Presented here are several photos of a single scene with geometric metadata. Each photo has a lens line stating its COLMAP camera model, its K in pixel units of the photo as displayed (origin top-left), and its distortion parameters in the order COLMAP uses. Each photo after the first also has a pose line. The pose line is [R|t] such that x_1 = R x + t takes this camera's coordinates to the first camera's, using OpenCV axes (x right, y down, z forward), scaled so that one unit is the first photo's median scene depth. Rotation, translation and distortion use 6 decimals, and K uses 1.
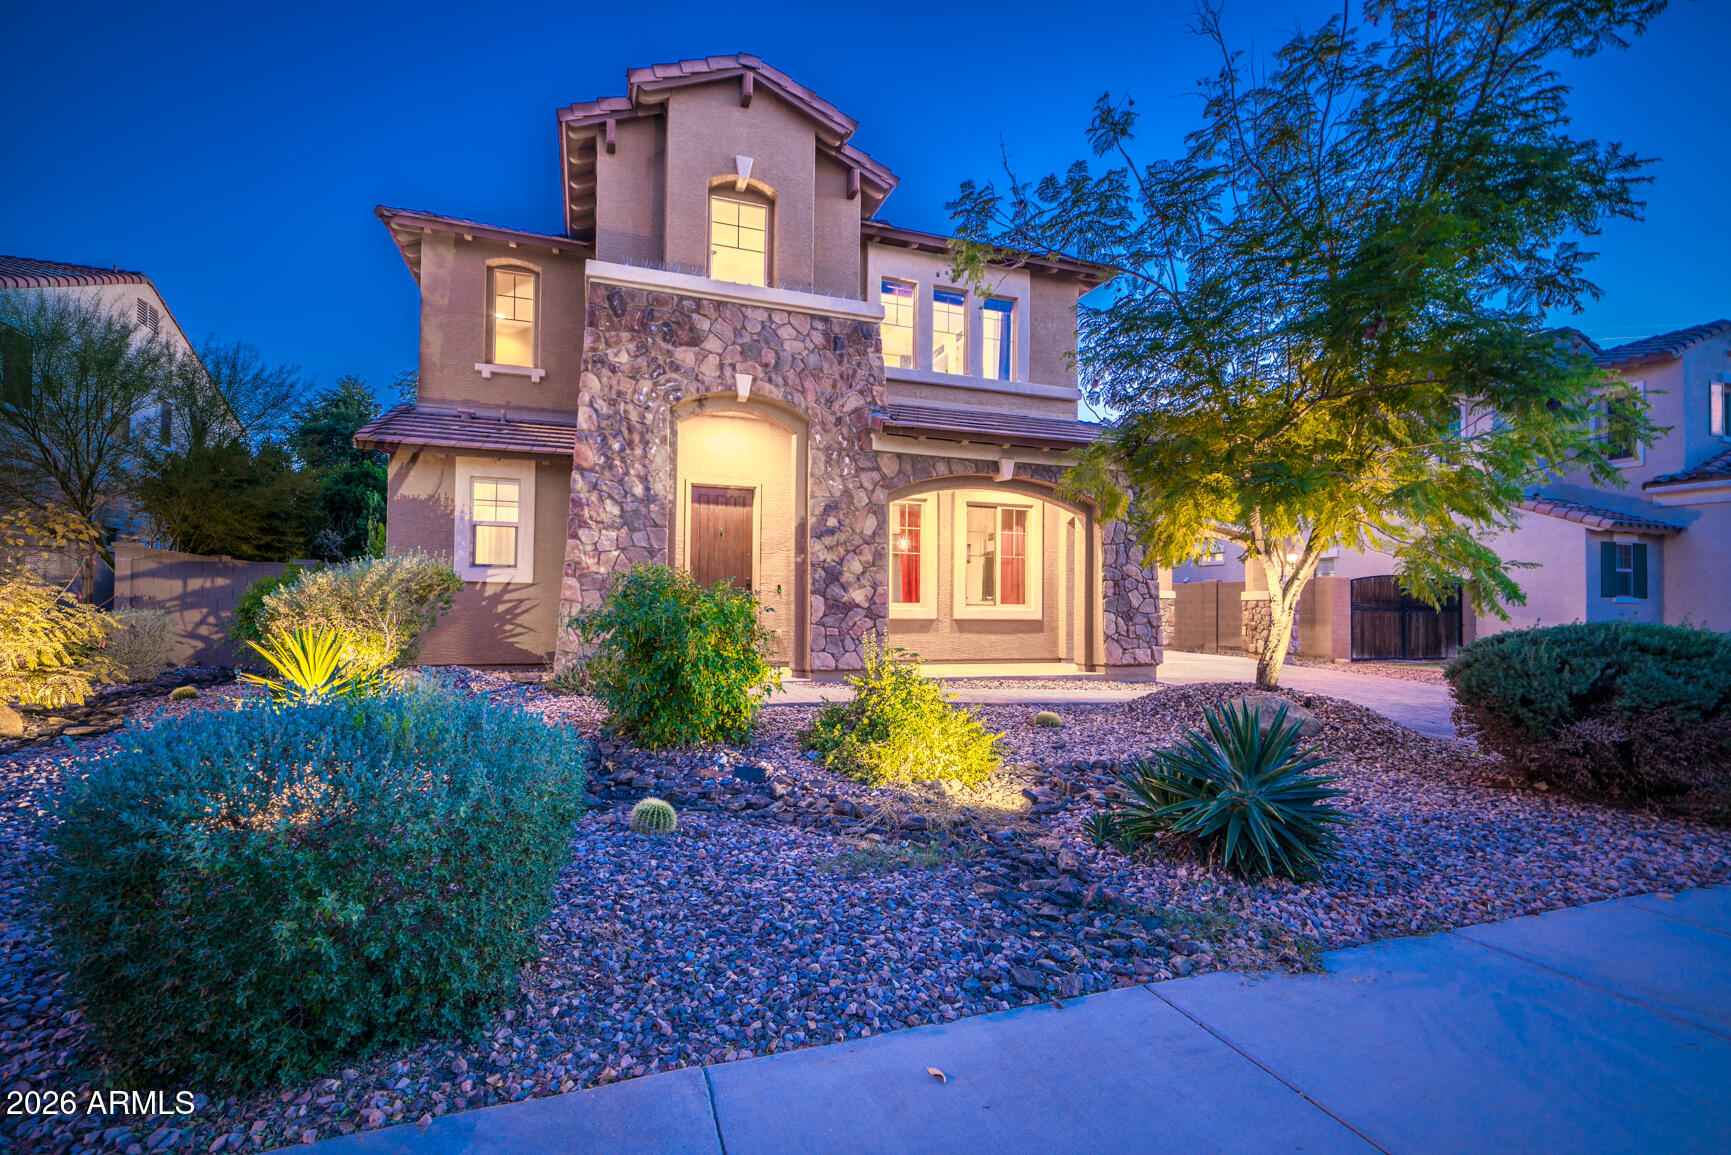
lens RADIAL K [[758.7, 0, 857.0], [0, 758.7, 586.8], [0, 0, 1]] dist [0.012000, -0.000214]
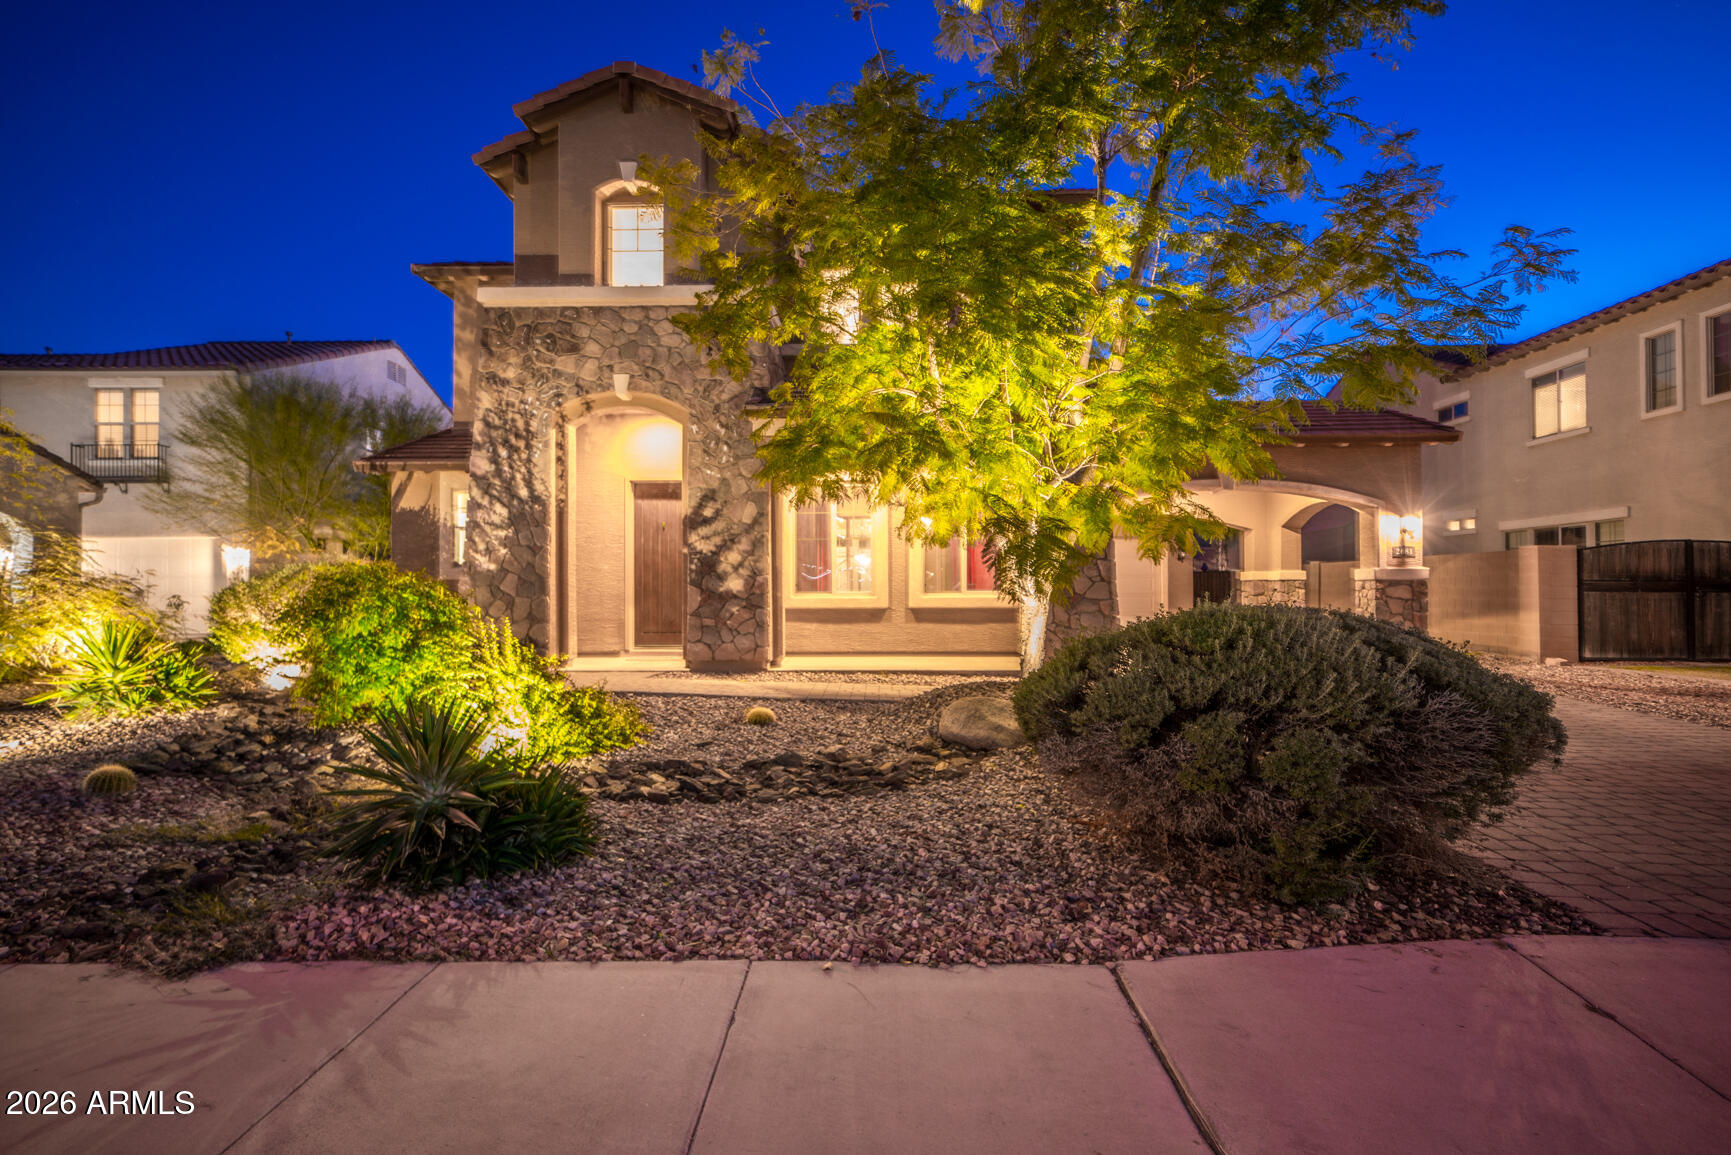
lens RADIAL K [[780.1, 0, 856.6], [0, 780.1, 582.4], [0, 0, 1]] dist [0.014722, -0.000154]
pose [[0.934339, -0.020386, -0.355803, 0.559920], [0.023278, 0.999722, 0.003850, 0.008527], [0.355625, -0.011880, 0.934553, 0.122709]]
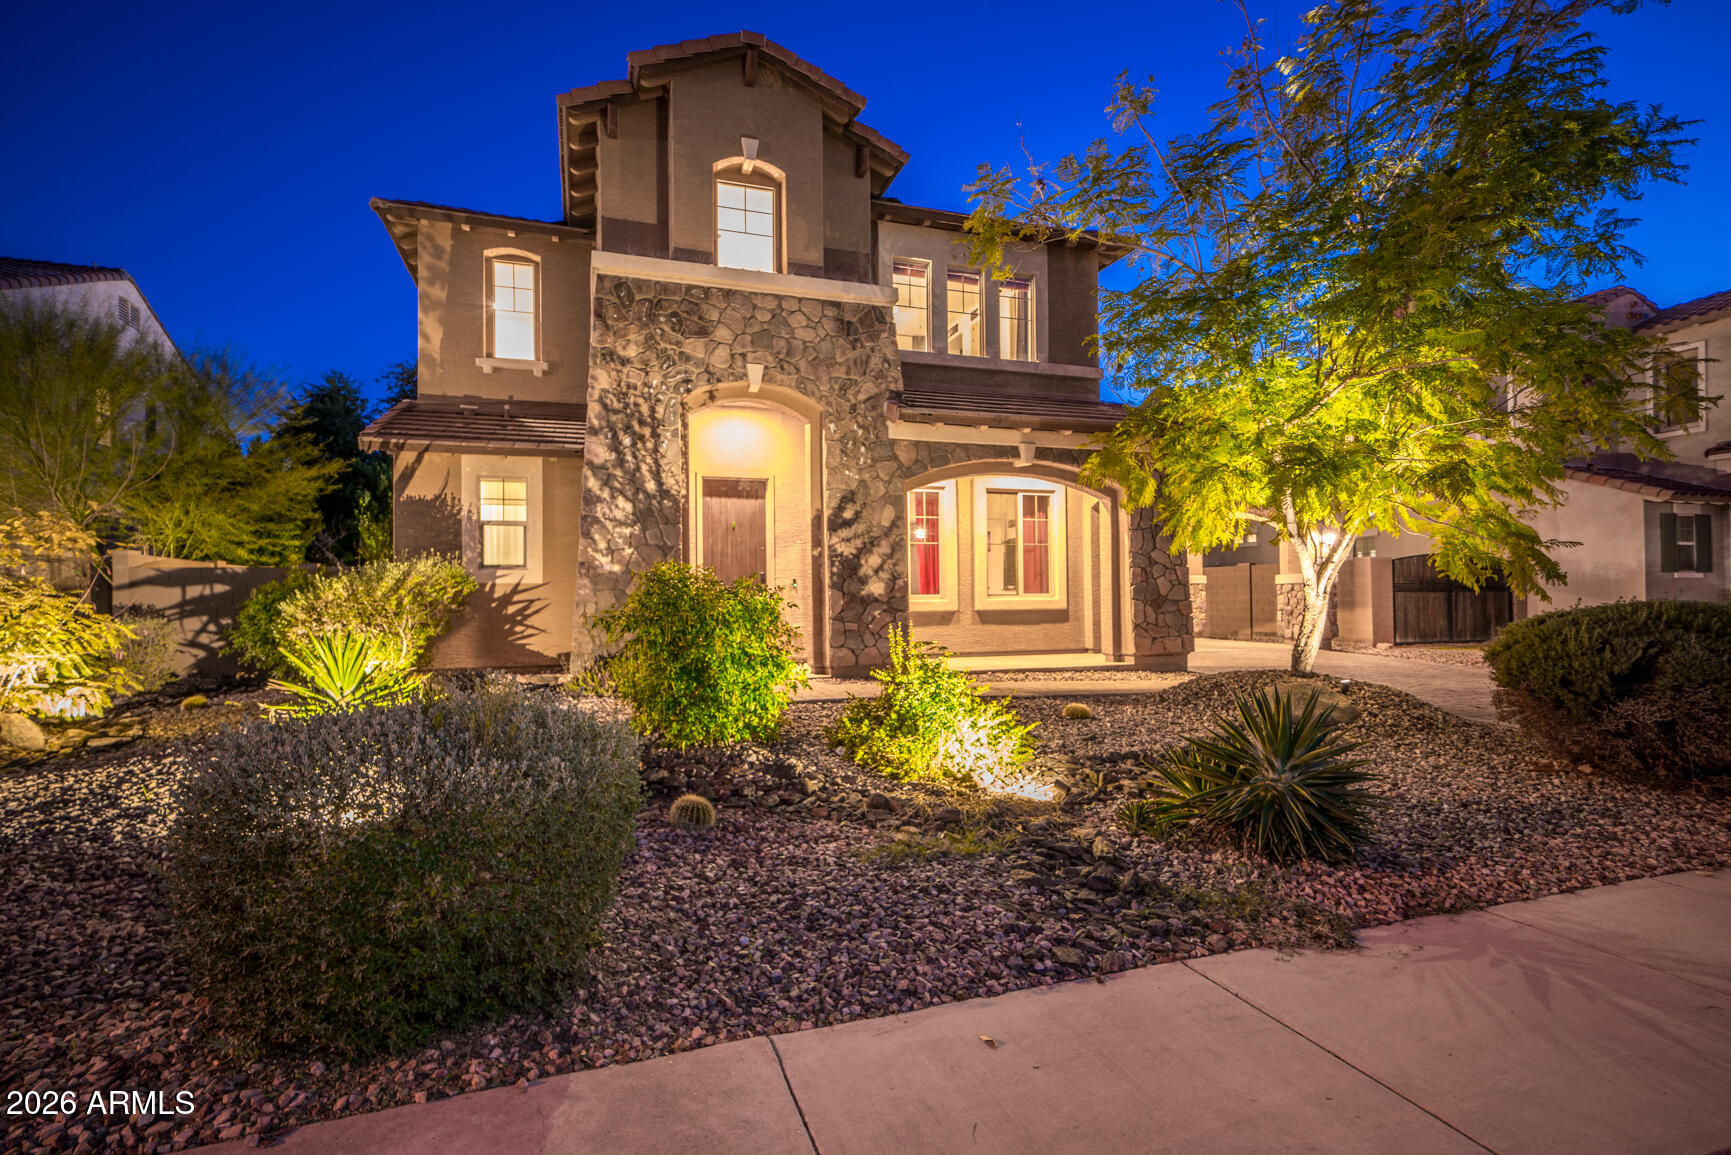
lens RADIAL K [[801.1, 0, 856.4], [0, 801.1, 584.0], [0, 0, 1]] dist [0.013863, 0.000590]
pose [[0.999650, -0.022045, -0.014602, -0.011138], [0.022156, 0.999727, 0.007429, -0.002797], [0.014435, -0.007750, 0.999866, -0.028633]]
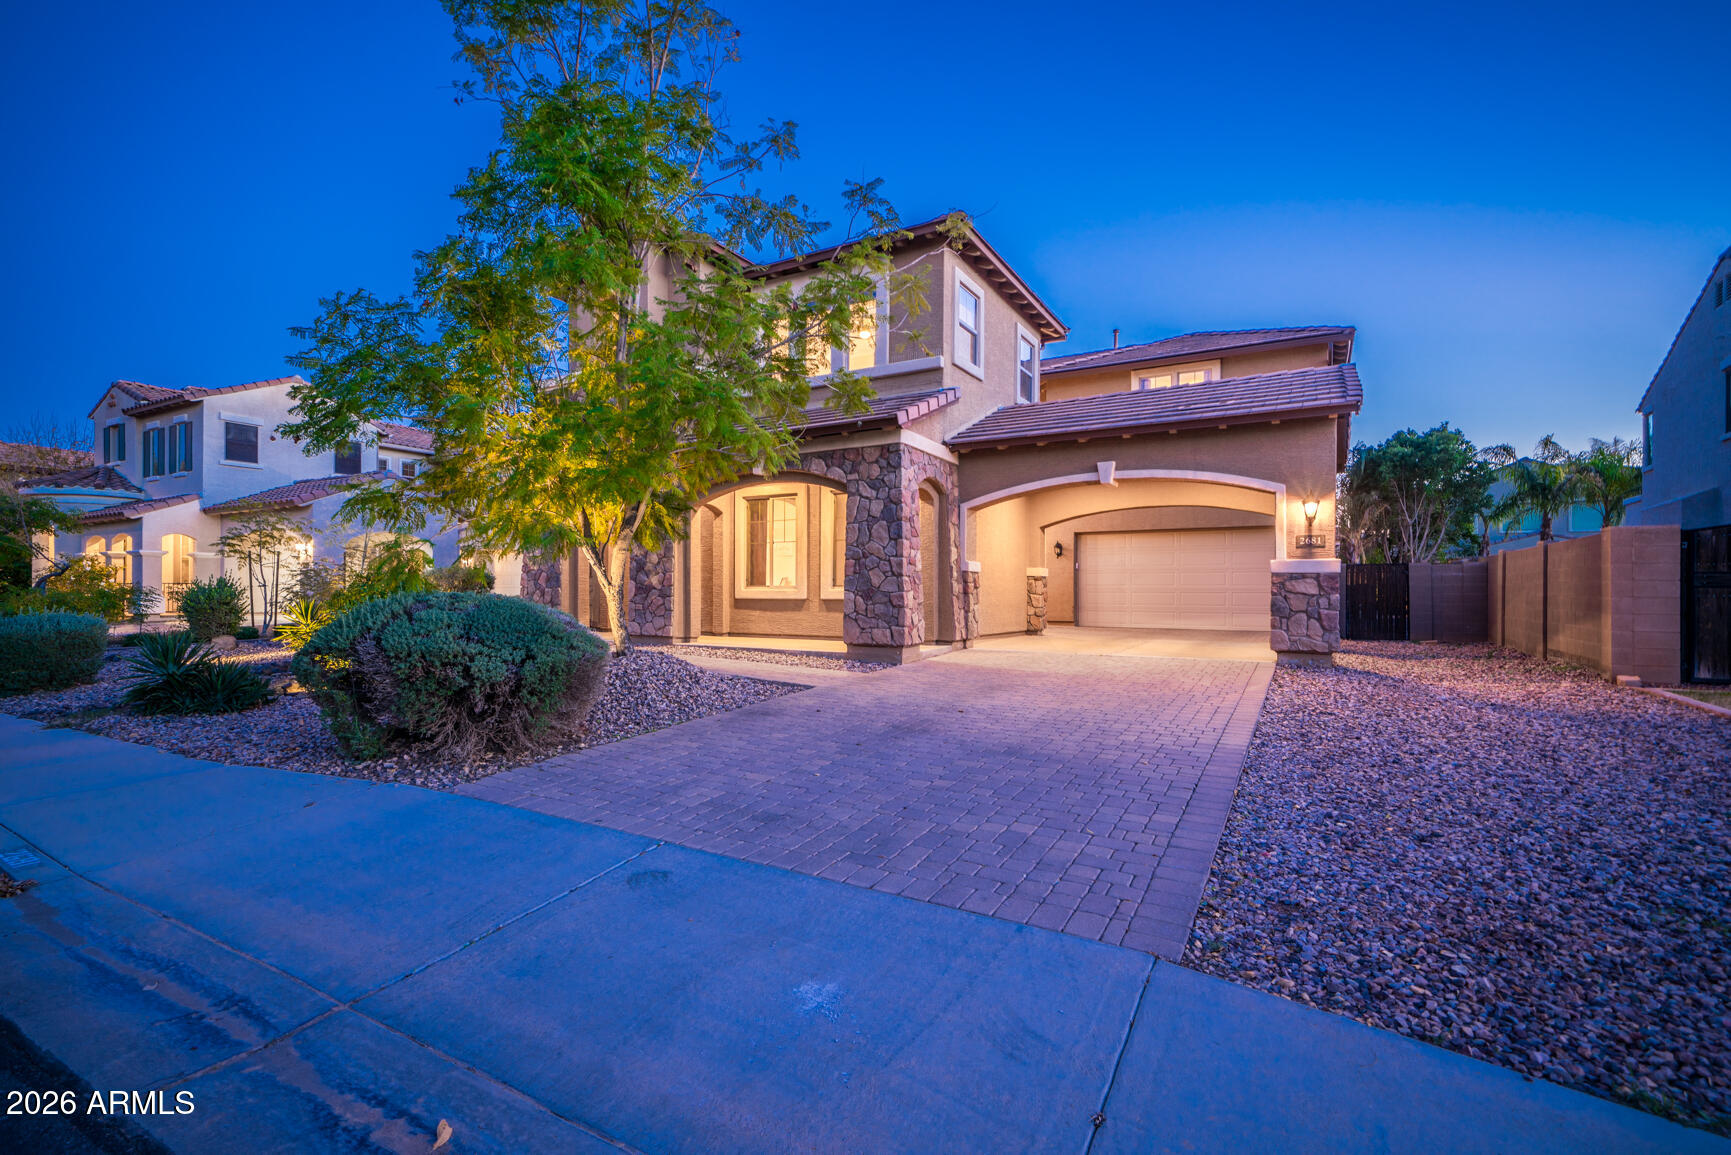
lens RADIAL K [[758.7, 0, 857.0], [0, 758.7, 586.8], [0, 0, 1]] dist [0.012000, -0.000214]
pose [[0.652119, -0.013531, -0.757996, 1.368344], [0.025098, 0.999678, 0.003748, 0.029918], [0.757701, -0.021468, 0.652249, 0.443245]]
